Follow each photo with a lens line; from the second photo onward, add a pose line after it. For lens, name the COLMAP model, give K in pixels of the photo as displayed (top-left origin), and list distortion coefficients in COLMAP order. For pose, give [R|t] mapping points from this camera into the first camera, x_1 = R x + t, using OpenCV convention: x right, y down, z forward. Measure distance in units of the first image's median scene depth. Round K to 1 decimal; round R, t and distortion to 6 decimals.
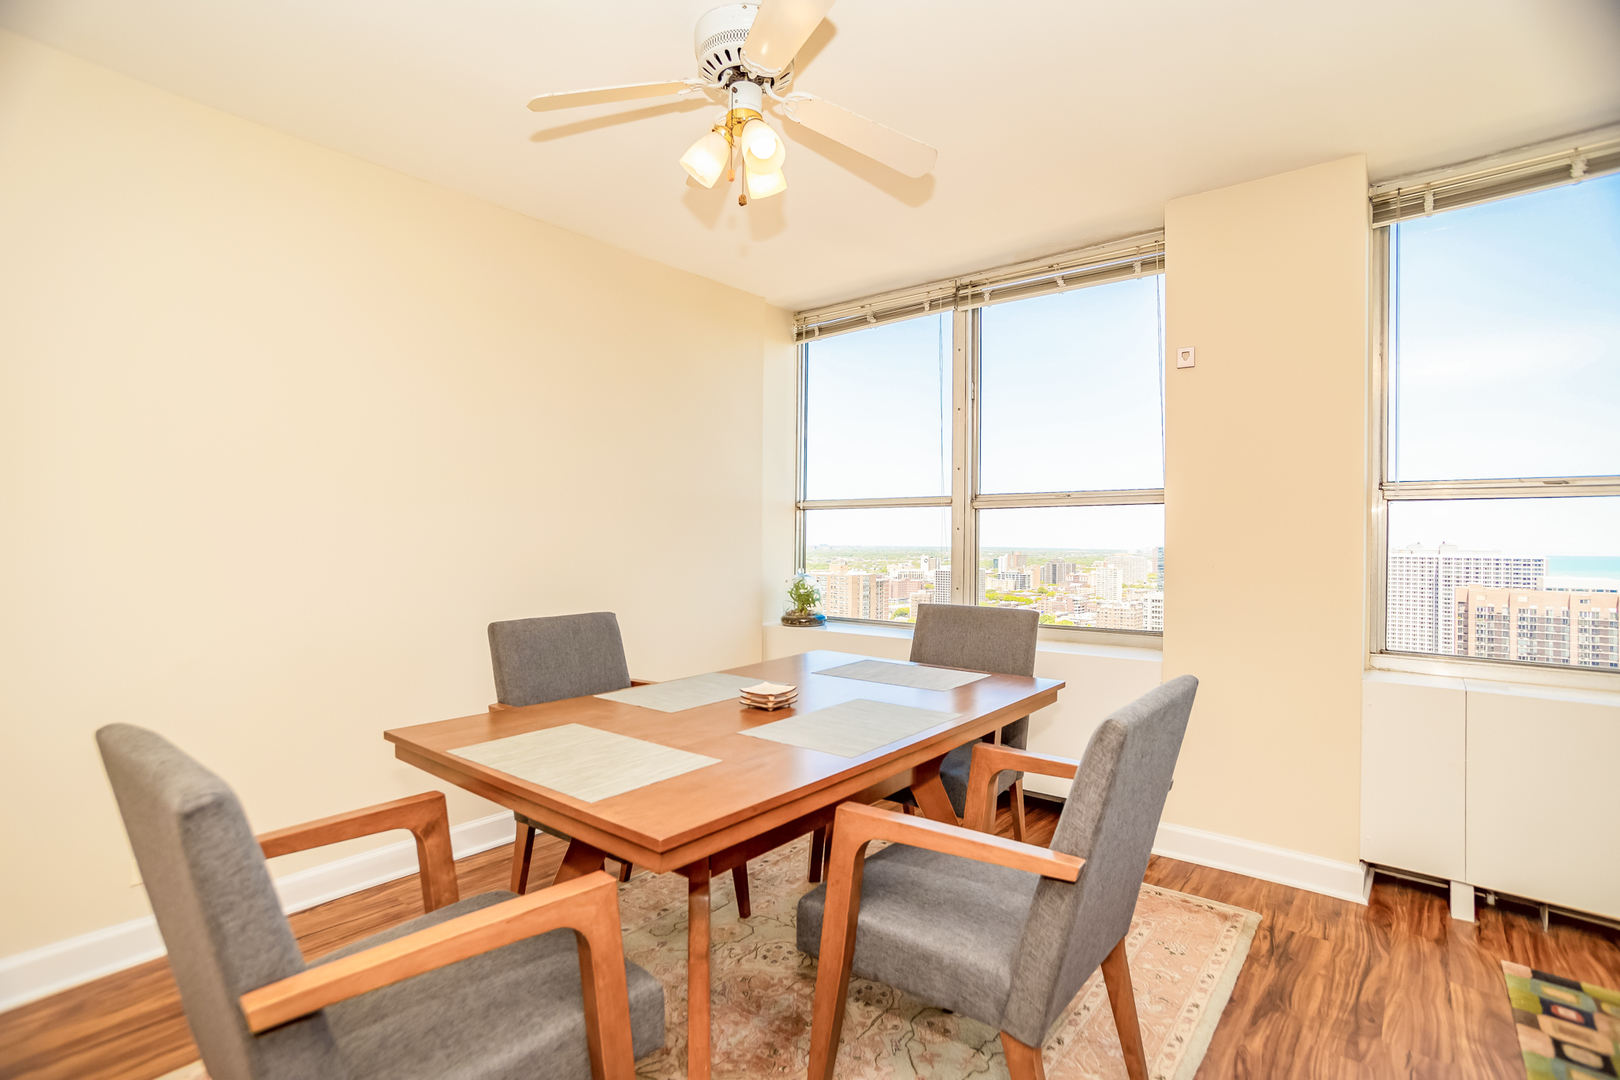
lens RADIAL K [[784.0, 0, 805.3], [0, 784.0, 547.2], [0, 0, 1]] dist [-0.049997, 0.001052]
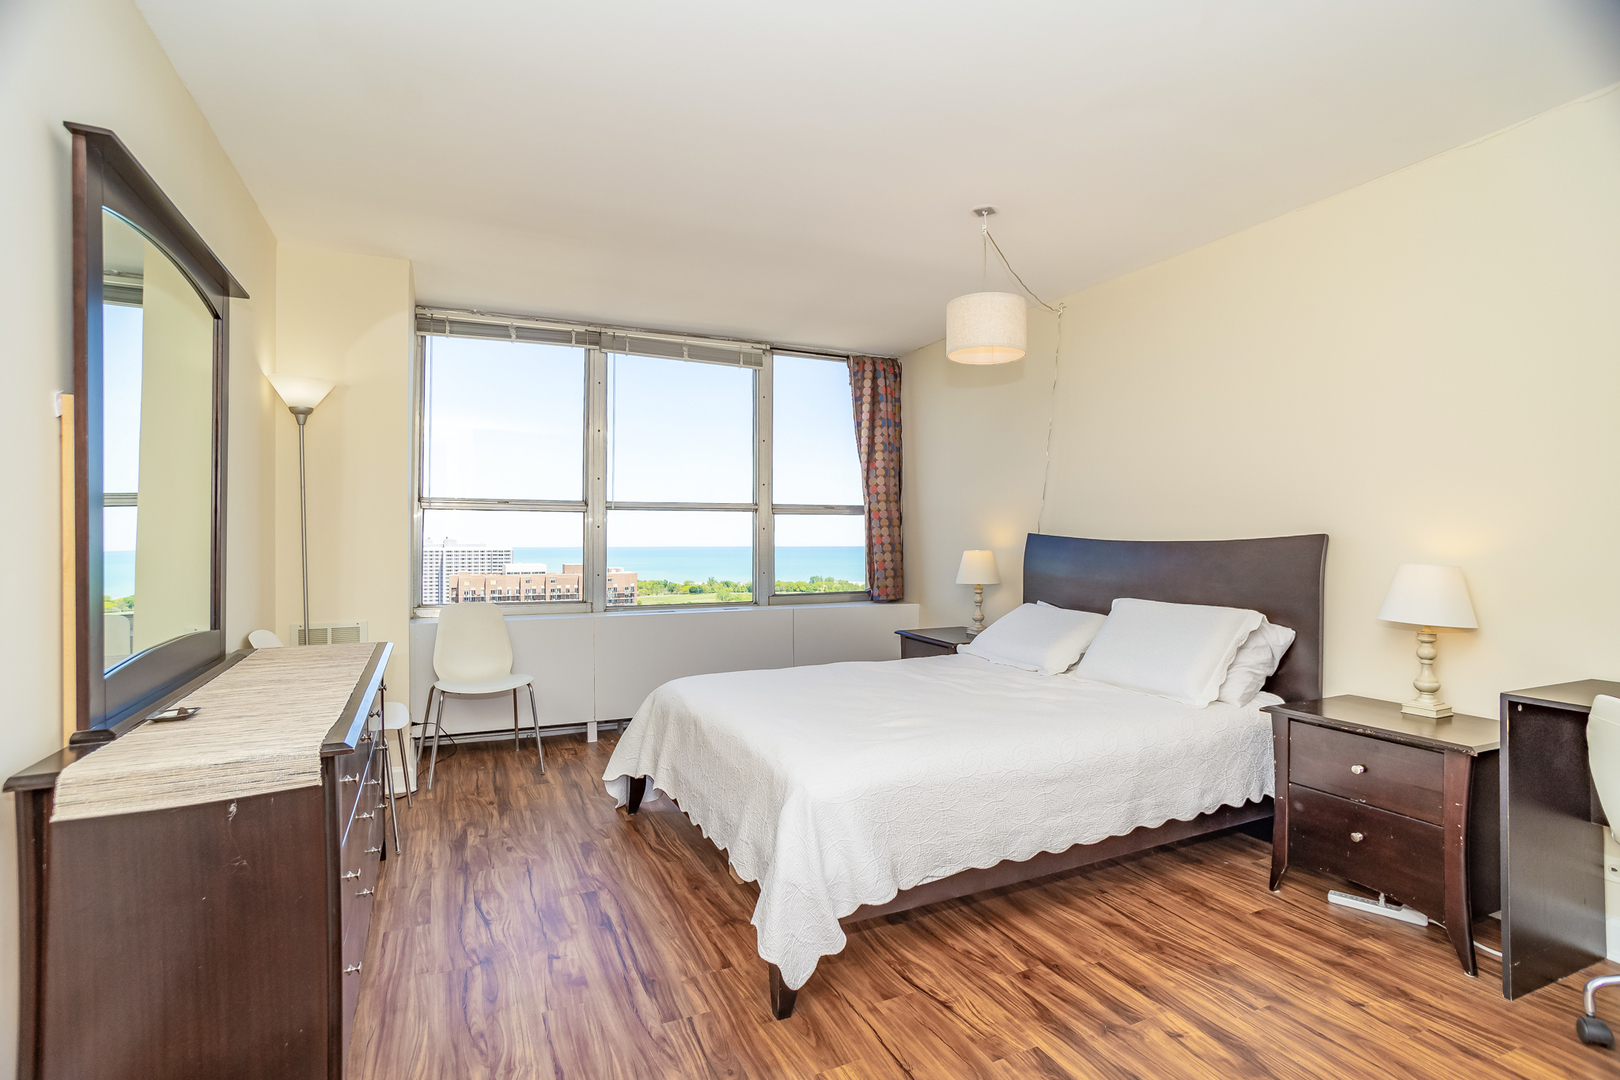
lens RADIAL K [[808.6, 0, 807.4], [0, 808.6, 520.0], [0, 0, 1]] dist [-0.070938, 0.041428]
pose [[0.420041, 0.020797, 0.907267, -0.378915], [0.011953, 0.999524, -0.028445, 0.013964], [-0.907426, 0.022793, 0.419593, -0.397323]]
